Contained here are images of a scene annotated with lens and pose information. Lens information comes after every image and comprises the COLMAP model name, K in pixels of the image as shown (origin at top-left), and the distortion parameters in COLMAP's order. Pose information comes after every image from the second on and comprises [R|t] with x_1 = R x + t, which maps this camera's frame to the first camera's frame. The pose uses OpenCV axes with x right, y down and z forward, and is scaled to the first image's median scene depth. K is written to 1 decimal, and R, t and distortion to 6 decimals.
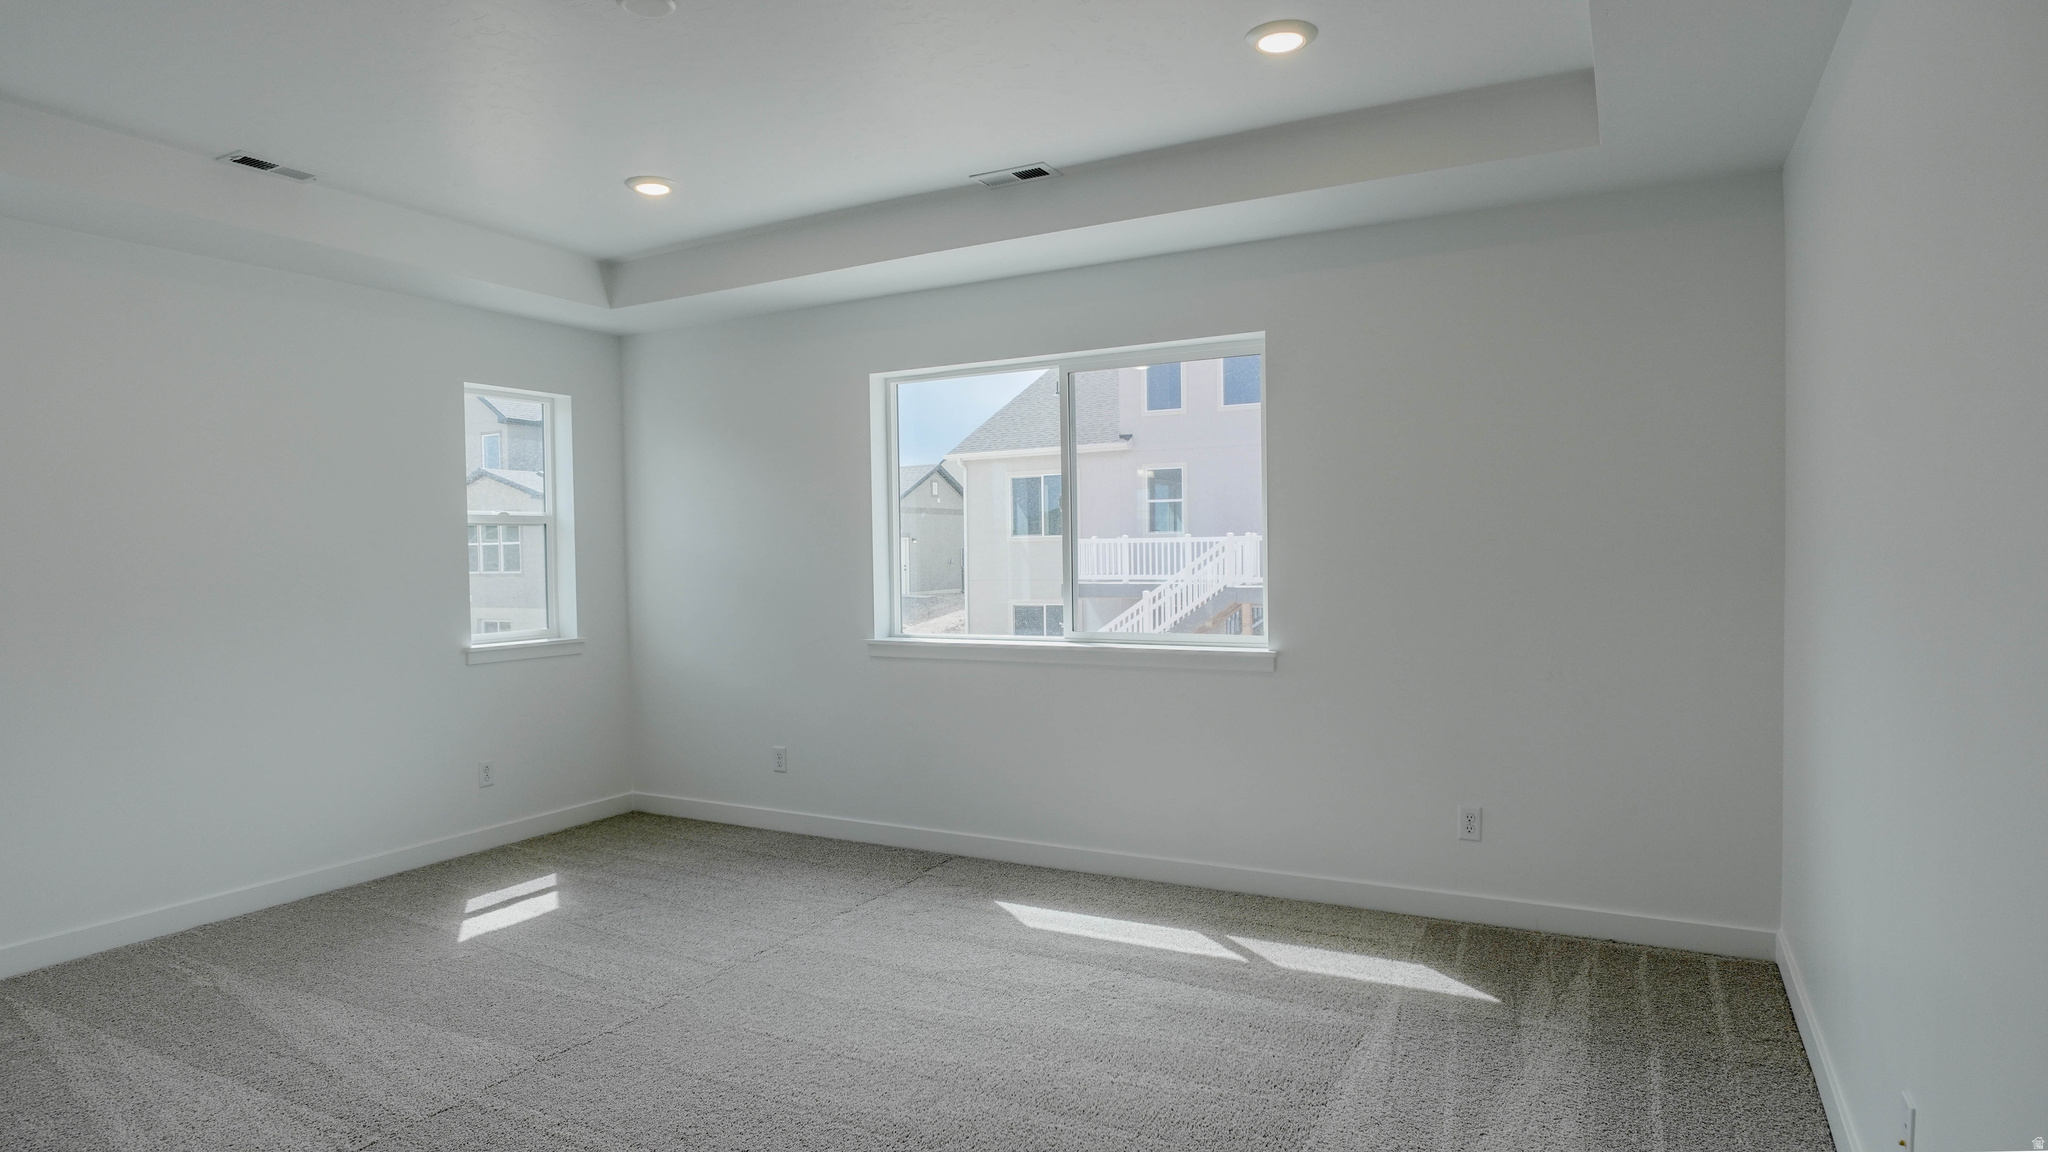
lens RADIAL K [[1131.8, 0, 1024.3], [0, 1131.8, 584.4], [0, 0, 1]] dist [-0.041874, 0.012865]
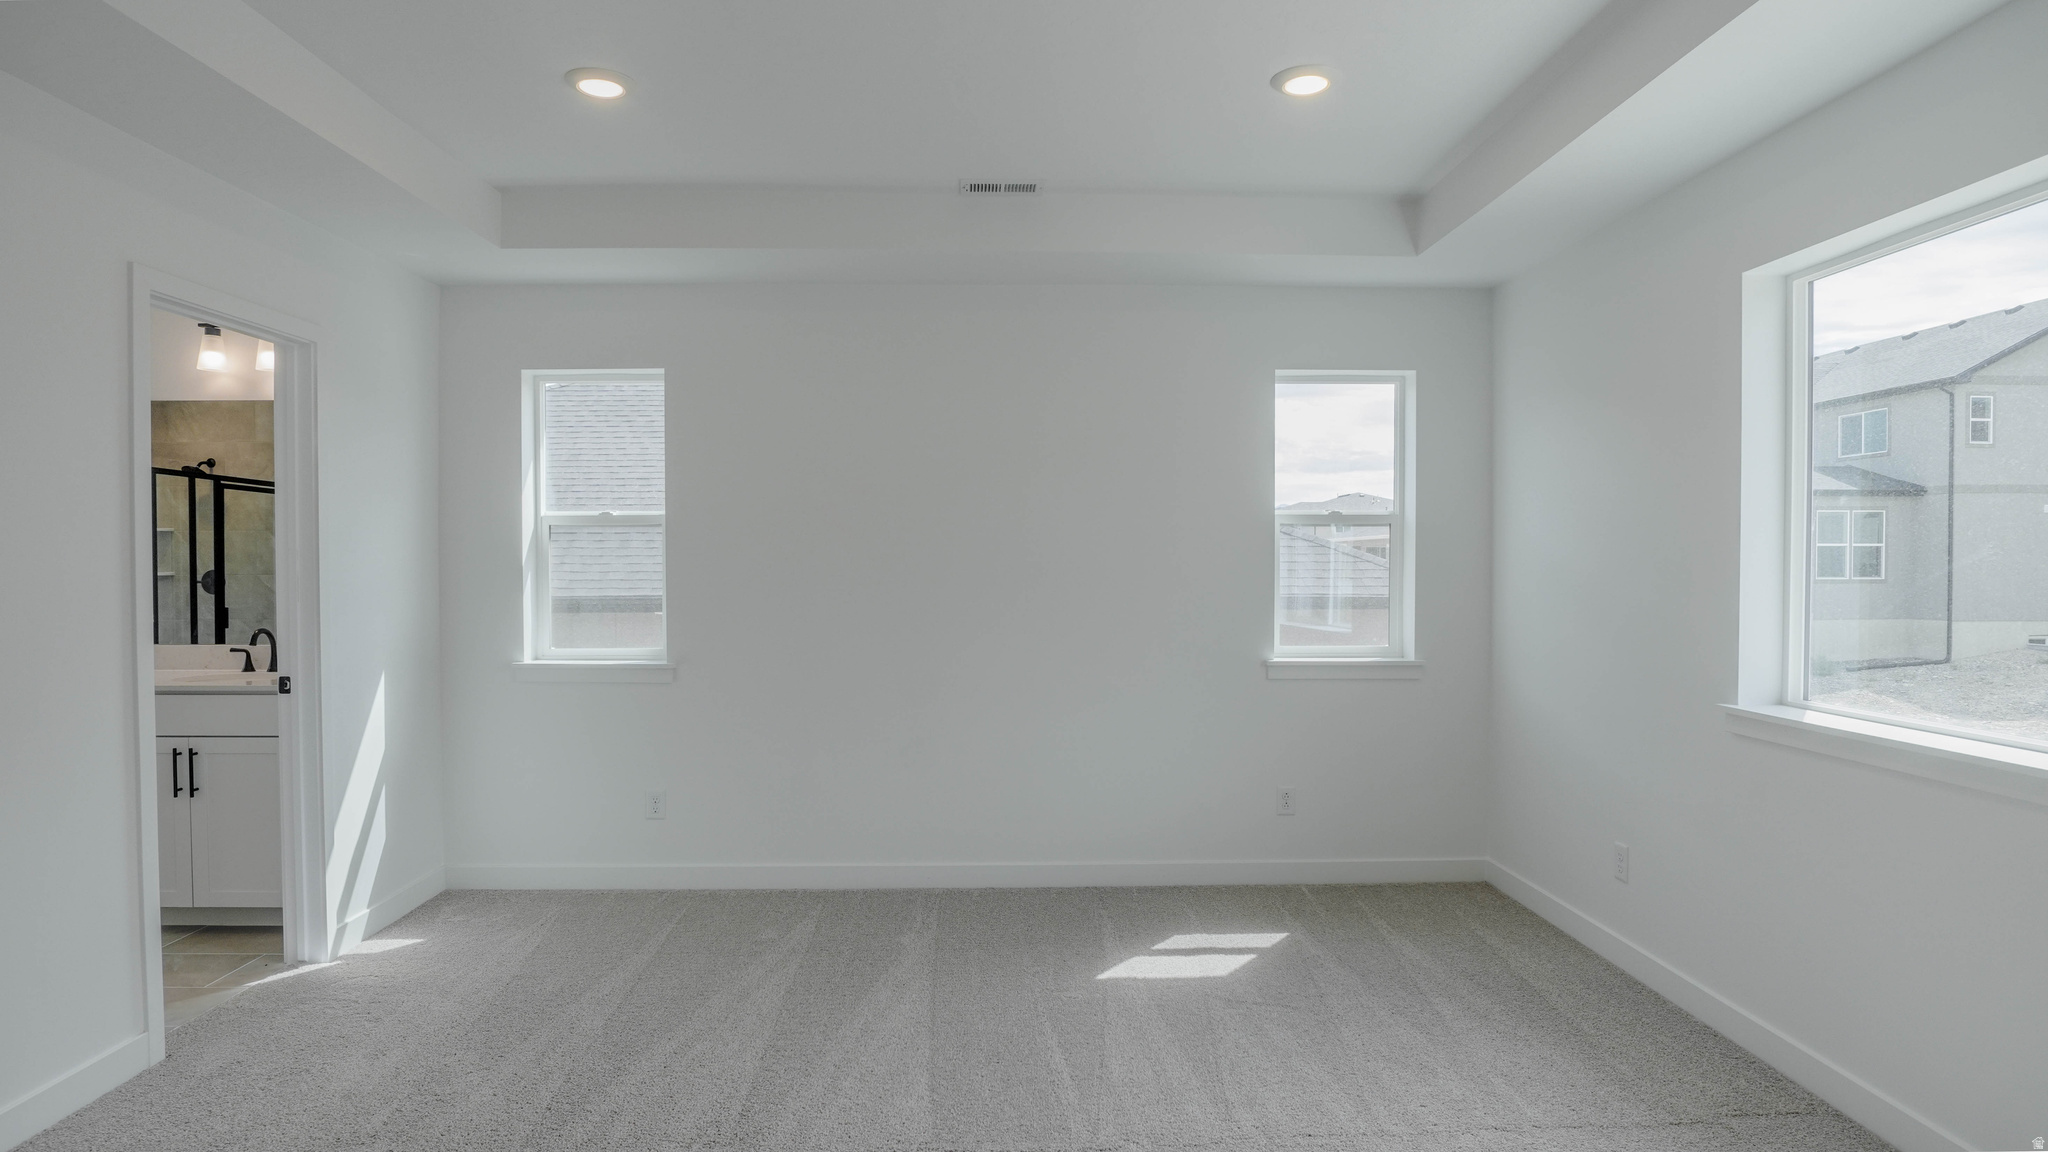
lens RADIAL K [[1131.8, 0, 1024.3], [0, 1131.8, 584.4], [0, 0, 1]] dist [-0.041874, 0.012865]
pose [[0.503029, 0.035157, -0.863554, 0.213224], [-0.034696, 0.999188, 0.020468, -0.018818], [0.863573, 0.019665, 0.503840, 0.393169]]
